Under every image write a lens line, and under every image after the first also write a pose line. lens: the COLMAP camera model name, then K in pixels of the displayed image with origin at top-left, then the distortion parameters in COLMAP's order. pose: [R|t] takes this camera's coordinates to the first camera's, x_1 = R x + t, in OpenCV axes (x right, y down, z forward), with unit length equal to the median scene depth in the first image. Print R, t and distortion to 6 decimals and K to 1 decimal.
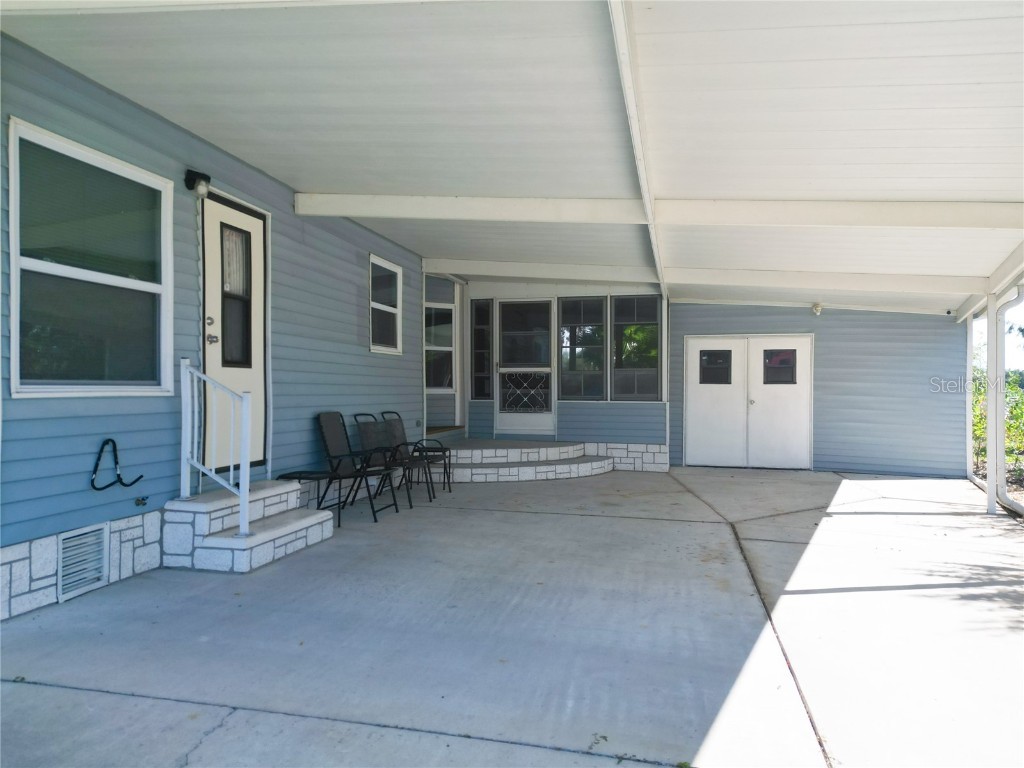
lens RADIAL K [[760.6, 0, 513.3], [0, 760.6, 382.5], [0, 0, 1]] dist [0.045876, -0.053444]
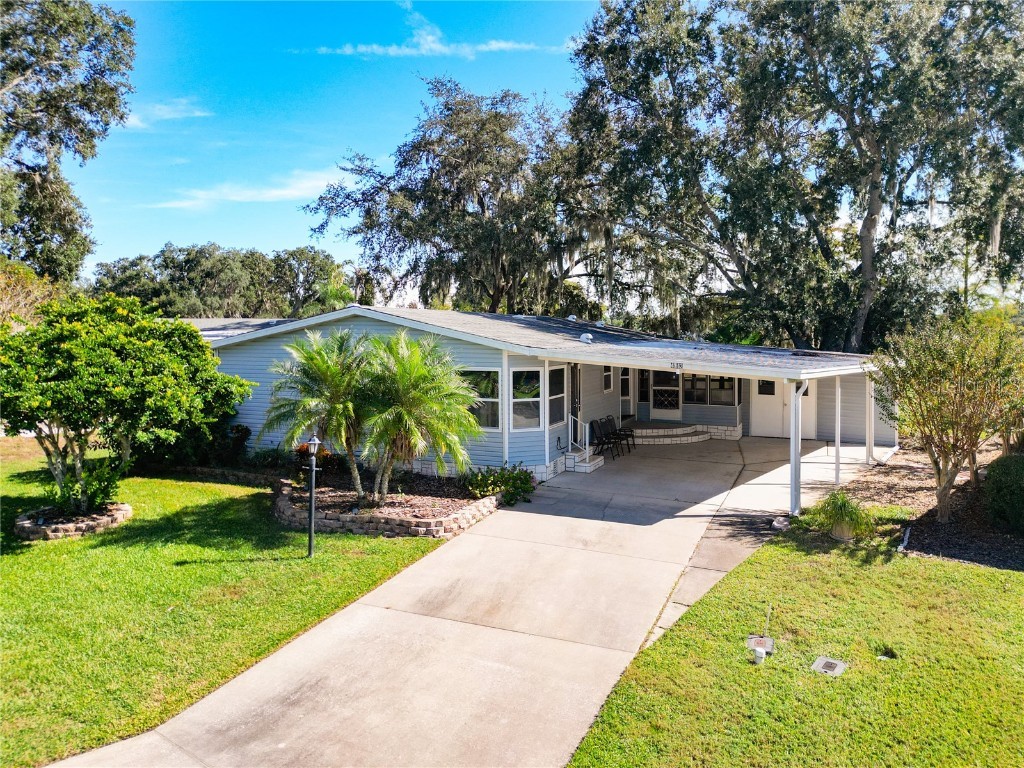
lens RADIAL K [[760.6, 0, 510.5], [0, 760.6, 380.3], [0, 0, 1]] dist [0.045876, -0.053444]
pose [[0.984659, 0.003021, -0.174462, -0.039551], [0.008536, 0.997819, 0.065459, -0.179482], [0.174279, -0.065944, 0.982486, -1.092015]]
